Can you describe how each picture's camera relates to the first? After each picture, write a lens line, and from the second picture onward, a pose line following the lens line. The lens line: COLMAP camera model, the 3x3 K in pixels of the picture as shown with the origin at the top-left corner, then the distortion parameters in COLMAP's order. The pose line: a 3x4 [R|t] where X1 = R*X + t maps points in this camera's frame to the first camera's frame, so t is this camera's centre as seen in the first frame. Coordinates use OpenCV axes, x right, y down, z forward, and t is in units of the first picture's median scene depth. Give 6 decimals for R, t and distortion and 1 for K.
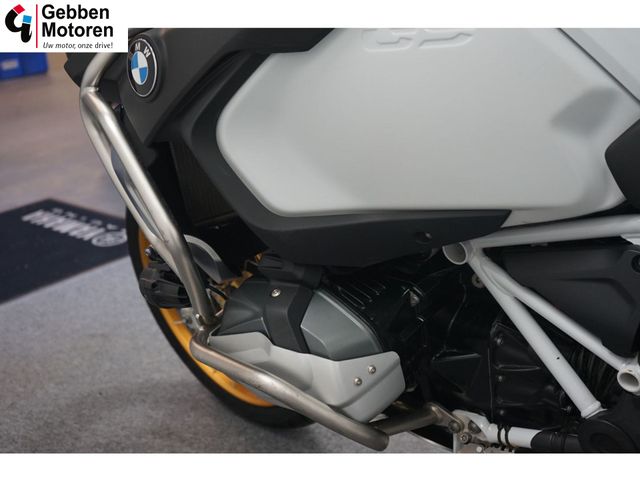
lens RADIAL K [[895.5, 0, 320.0], [0, 895.5, 240.0], [0, 0, 1]] dist [-0.020400, -0.012558]
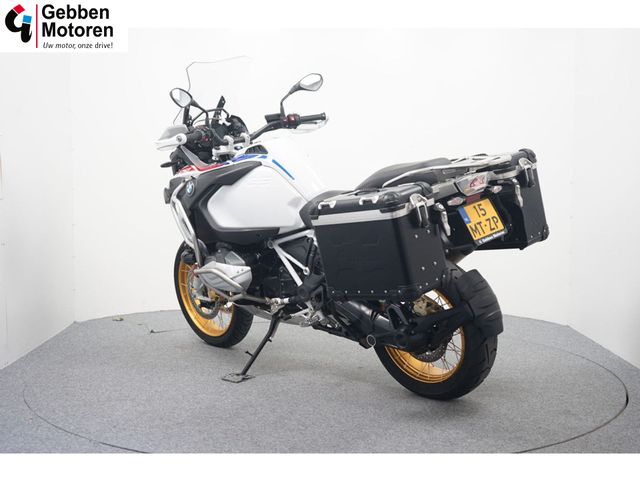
lens RADIAL K [[859.2, 0, 320.0], [0, 859.2, 240.0], [0, 0, 1]] dist [0.013266, 0.001620]
pose [[0.997465, 0.062626, -0.033780, 0.482904], [-0.069104, 0.965771, -0.250022, 0.878452], [0.016966, 0.251723, 0.967651, -2.437422]]
